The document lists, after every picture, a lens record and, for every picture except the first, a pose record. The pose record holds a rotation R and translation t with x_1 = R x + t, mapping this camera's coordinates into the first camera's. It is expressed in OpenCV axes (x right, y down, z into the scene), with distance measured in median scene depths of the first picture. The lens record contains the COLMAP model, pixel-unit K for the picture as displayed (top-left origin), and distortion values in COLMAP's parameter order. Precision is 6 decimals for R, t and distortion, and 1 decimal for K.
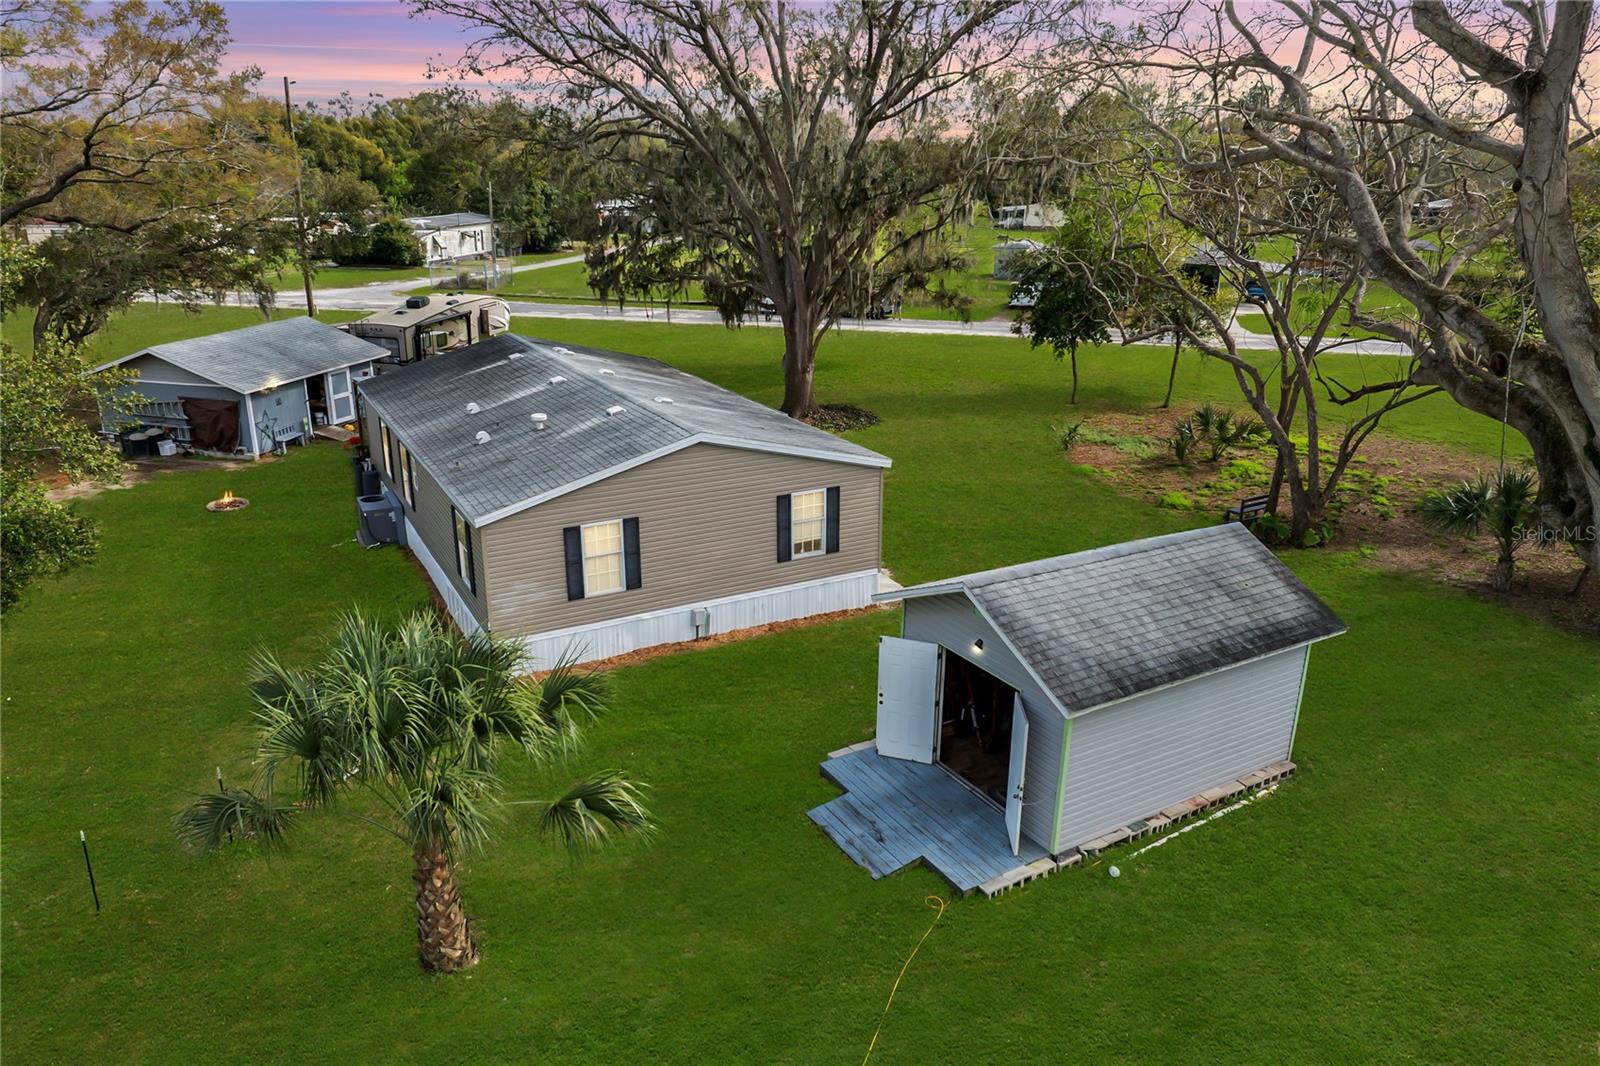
lens RADIAL K [[1110.6, 0, 806.2], [0, 1110.6, 535.8], [0, 0, 1]] dist [-0.019118, -0.037585]
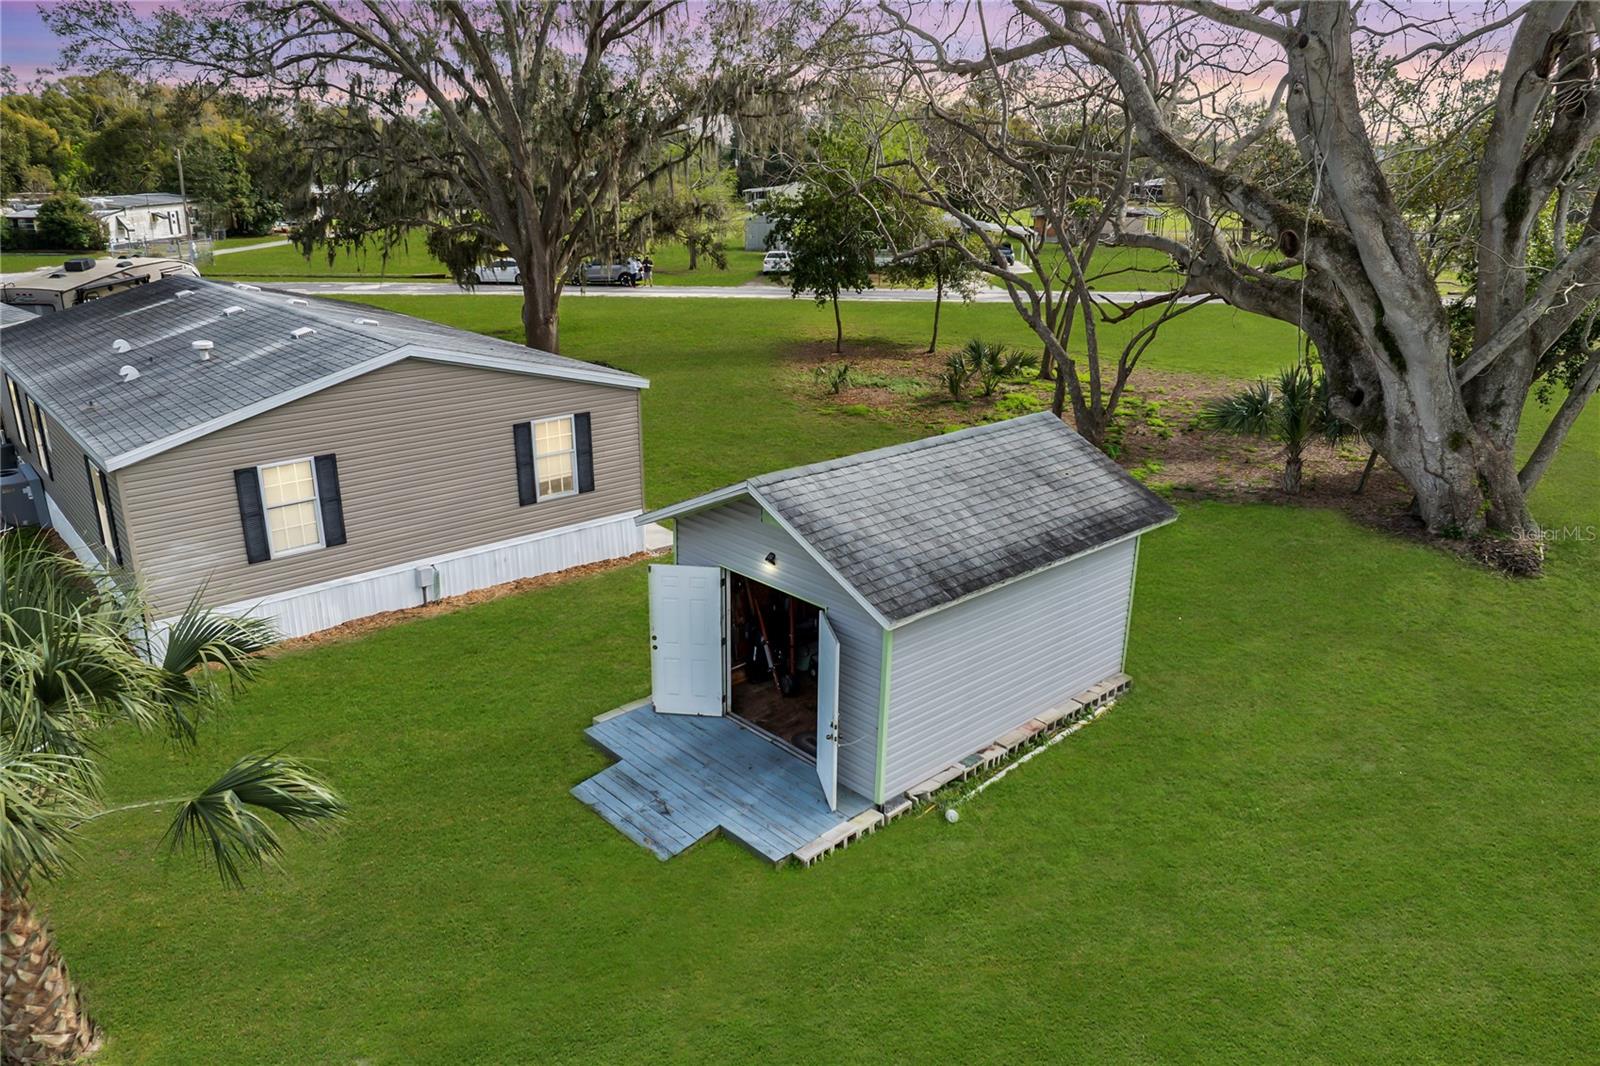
lens RADIAL K [[1117.5, 0, 806.9], [0, 1117.5, 530.3], [0, 0, 1]] dist [-0.038612, 0.004005]
pose [[0.975995, -0.067737, 0.206990, 0.010660], [0.068041, 0.997666, 0.005660, 0.055824], [-0.206890, 0.008560, 0.978327, 0.146872]]
